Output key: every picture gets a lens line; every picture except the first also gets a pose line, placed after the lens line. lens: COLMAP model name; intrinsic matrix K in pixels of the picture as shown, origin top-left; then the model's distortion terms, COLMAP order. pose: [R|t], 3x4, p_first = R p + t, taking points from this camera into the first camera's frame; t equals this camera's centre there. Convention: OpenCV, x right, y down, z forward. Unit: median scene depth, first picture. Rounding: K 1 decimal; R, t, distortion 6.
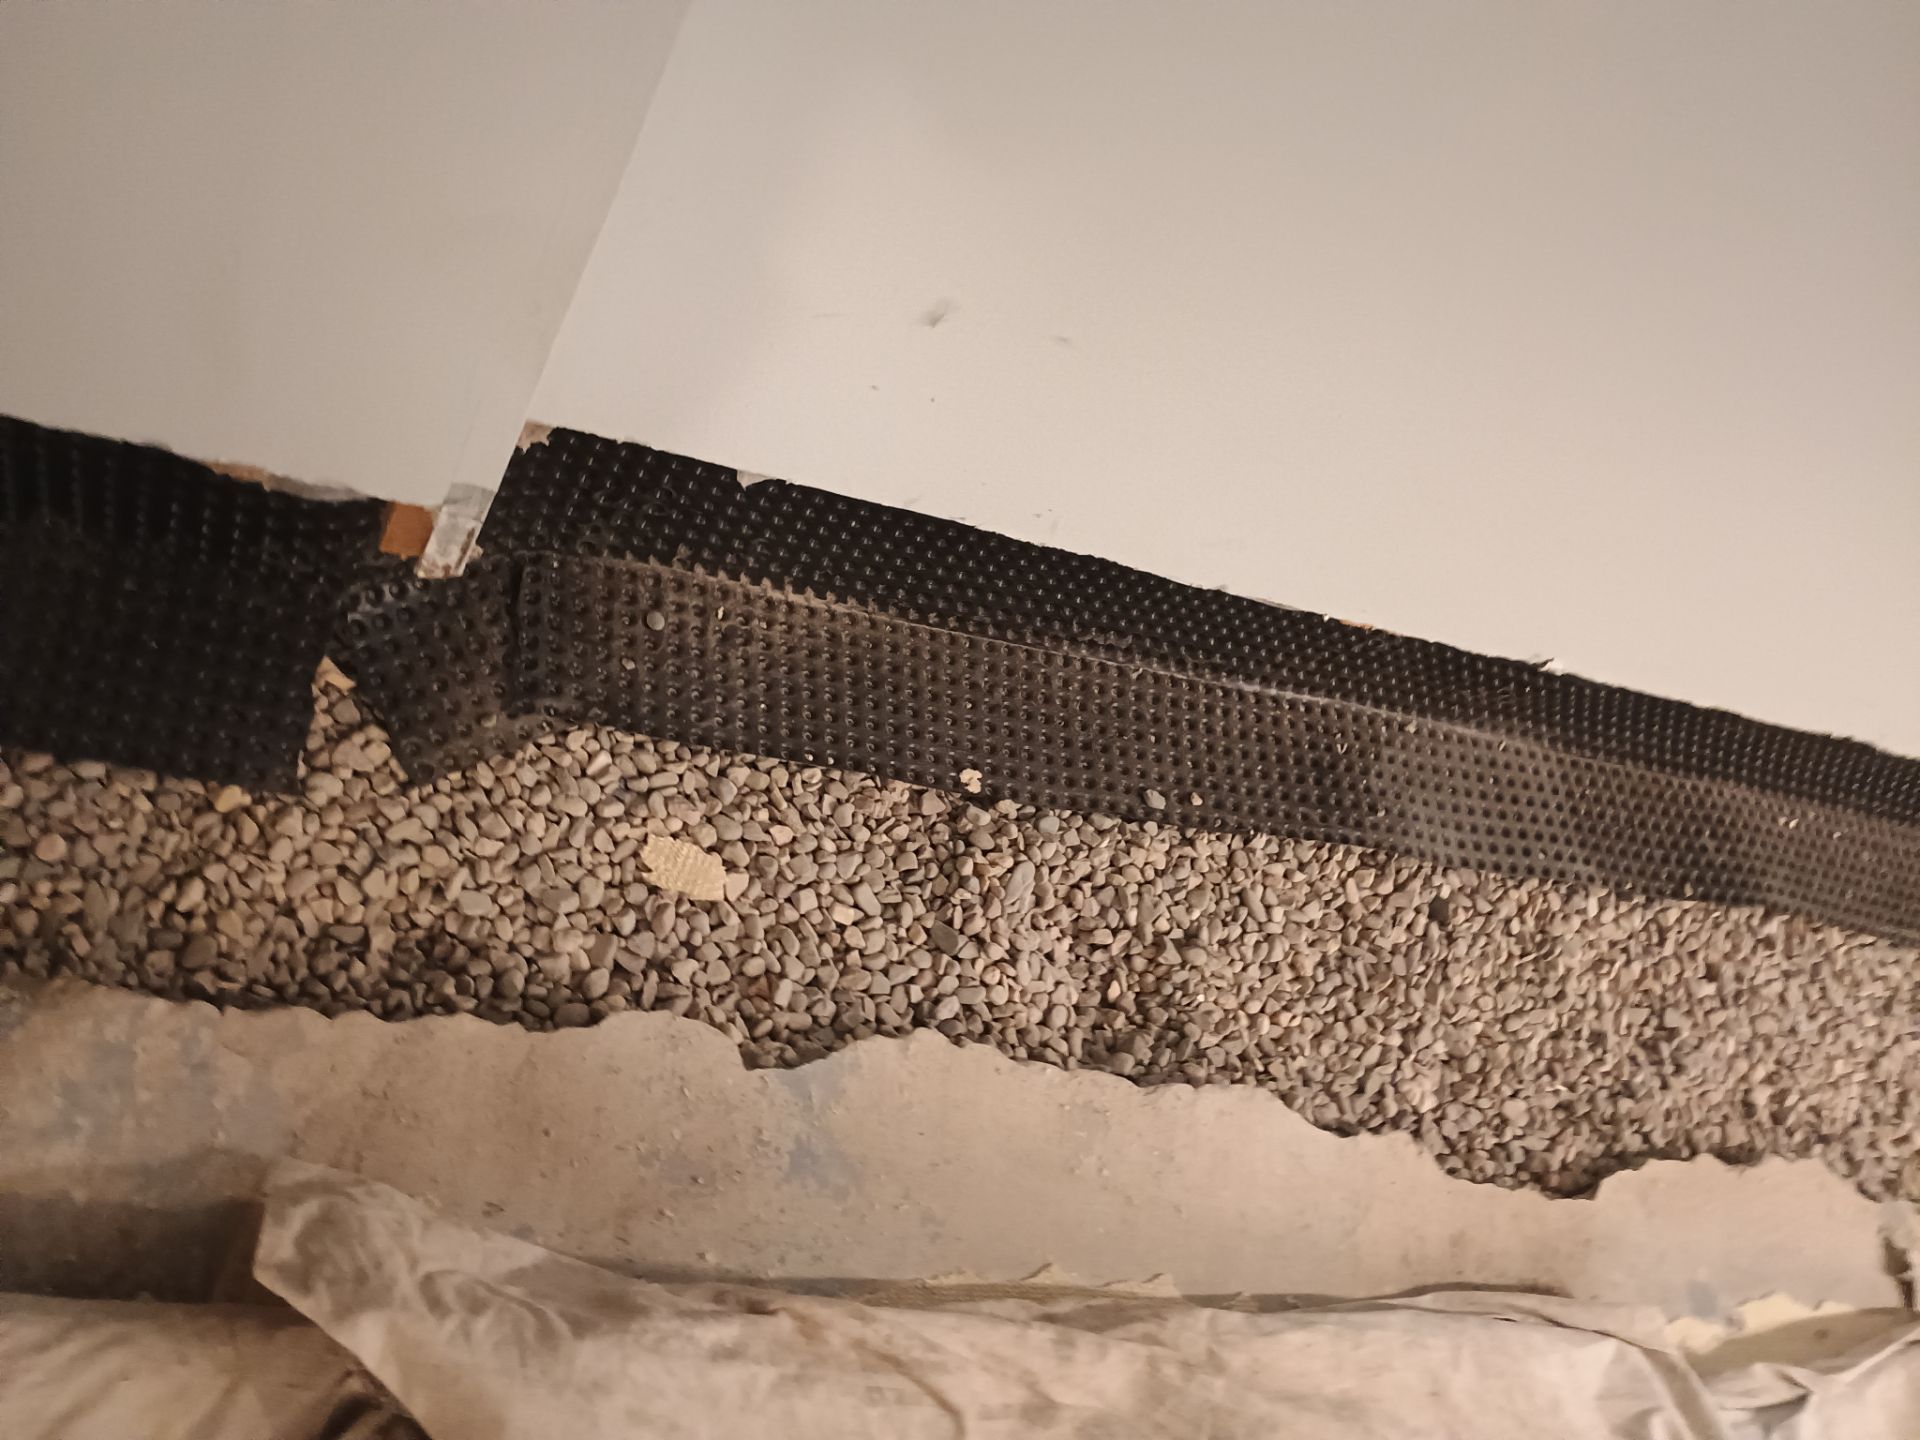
lens RADIAL K [[1659.4, 0, 961.9], [0, 1659.4, 675.0], [0, 0, 1]] dist [0.005721, -0.018818]
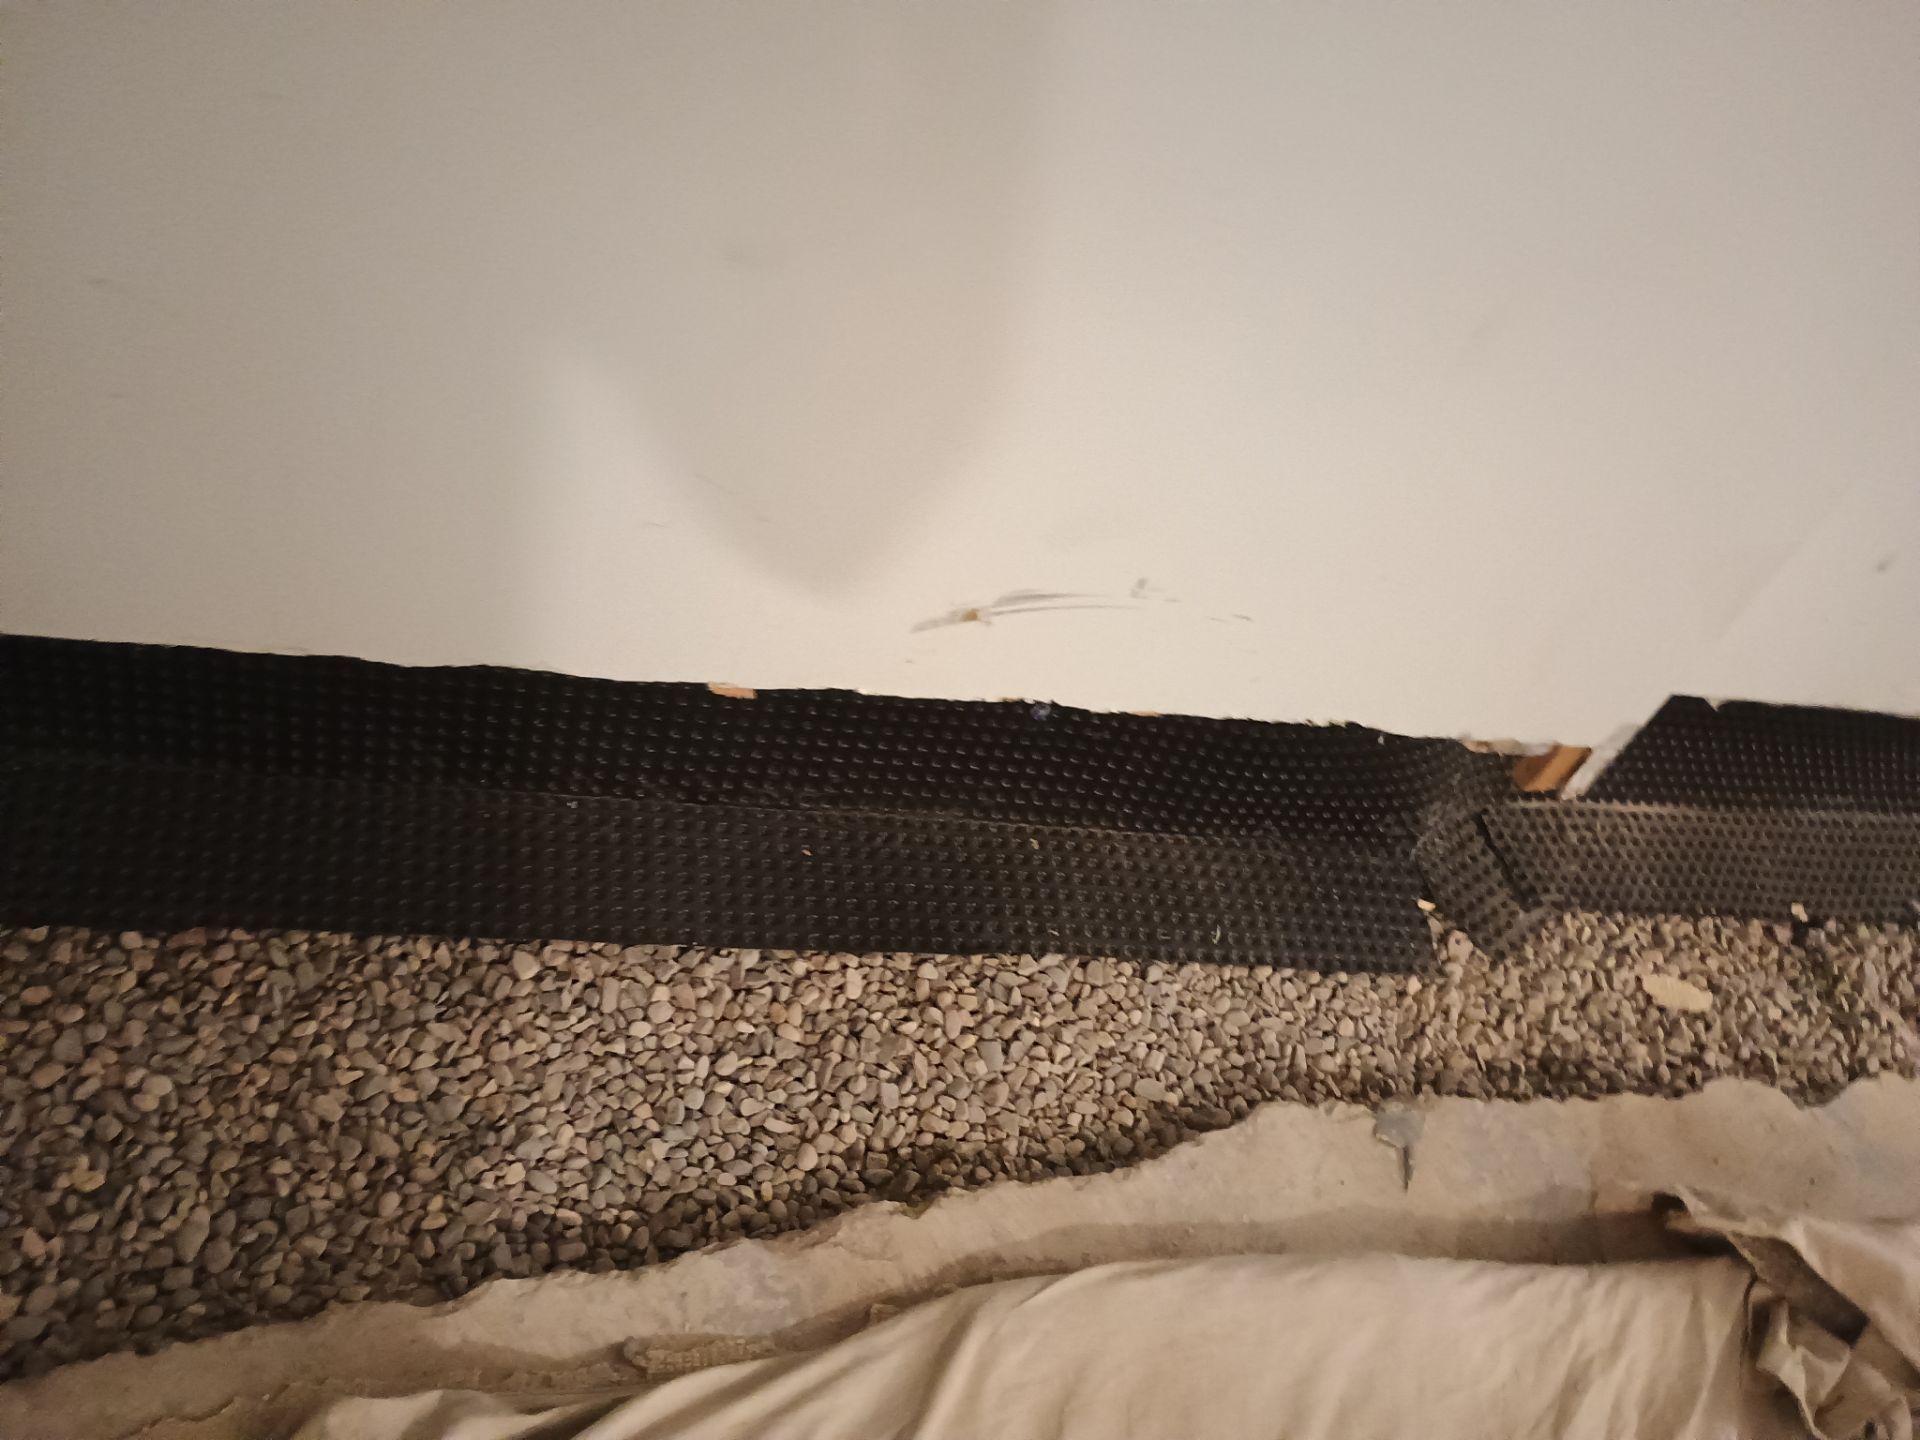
lens RADIAL K [[1627.1, 0, 960.0], [0, 1627.1, 720.0], [0, 0, 1]] dist [0.085334, -0.075317]
pose [[0.973806, -0.221549, -0.051169, -0.659801], [0.206100, 0.955081, -0.212940, 0.070874], [0.096047, 0.196816, 0.975724, -0.502079]]
